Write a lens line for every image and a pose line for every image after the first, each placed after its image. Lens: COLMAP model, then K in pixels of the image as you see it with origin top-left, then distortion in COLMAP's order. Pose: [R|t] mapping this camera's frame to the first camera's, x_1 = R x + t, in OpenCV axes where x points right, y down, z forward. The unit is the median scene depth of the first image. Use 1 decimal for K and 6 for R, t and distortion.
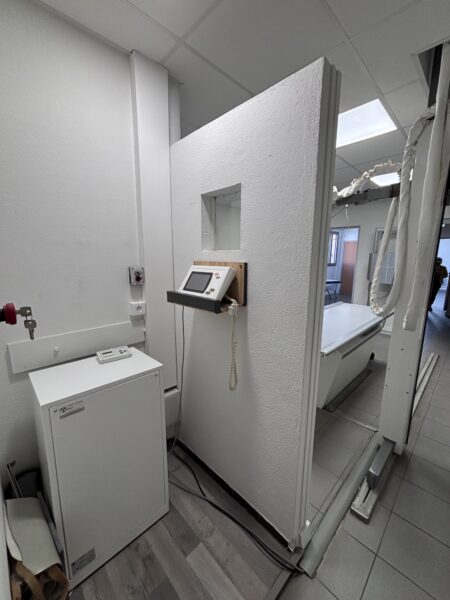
lens RADIAL K [[242.4, 0, 224.8], [0, 242.4, 300.0], [0, 0, 1]] dist [0.001125, 0.000071]
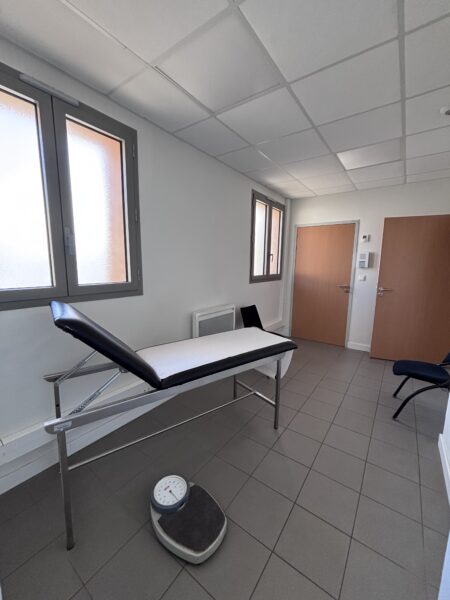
lens RADIAL K [[242.4, 0, 226.6], [0, 242.4, 299.7], [0, 0, 1]] dist [0.001125, 0.000071]
pose [[0.984997, -0.020145, 0.171391, 0.278623], [0.022875, 0.999641, -0.013968, -0.099393], [-0.171048, 0.017679, 0.985104, 0.570796]]
